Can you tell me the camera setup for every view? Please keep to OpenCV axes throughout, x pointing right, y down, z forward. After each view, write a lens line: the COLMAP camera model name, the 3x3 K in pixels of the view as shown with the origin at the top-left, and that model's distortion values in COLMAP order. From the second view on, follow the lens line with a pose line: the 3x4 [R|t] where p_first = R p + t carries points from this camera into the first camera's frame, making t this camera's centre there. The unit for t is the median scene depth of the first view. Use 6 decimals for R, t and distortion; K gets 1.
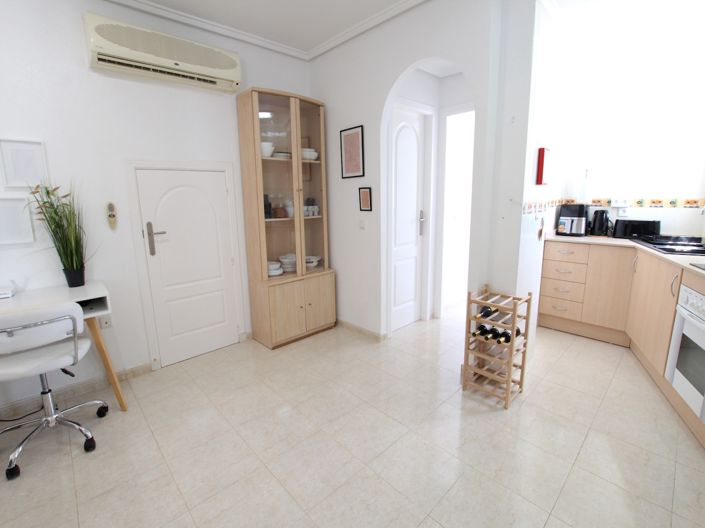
lens RADIAL K [[331.1, 0, 352.4], [0, 331.1, 246.8], [0, 0, 1]] dist [-0.024484, 0.000467]
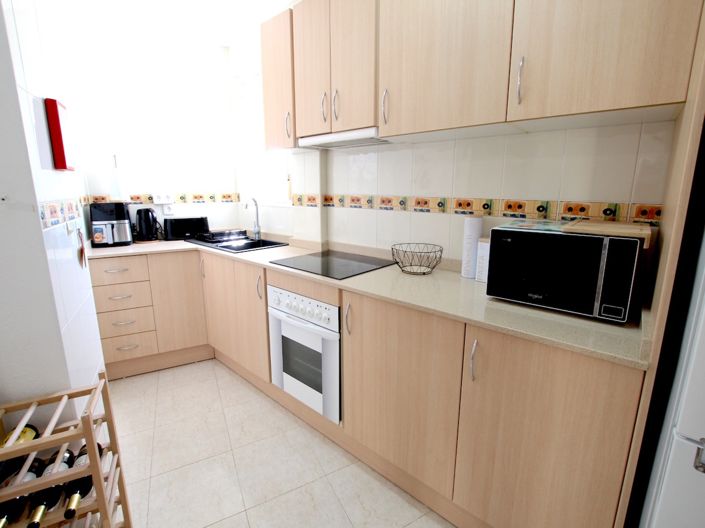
lens RADIAL K [[326.1, 0, 353.5], [0, 326.1, 255.2], [0, 0, 1]] dist [-0.025135, -0.000568]
pose [[0.266812, -0.181144, 0.946572, 0.141226], [0.144623, 0.978581, 0.146504, -0.046447], [-0.952836, 0.097807, 0.287295, 0.323065]]
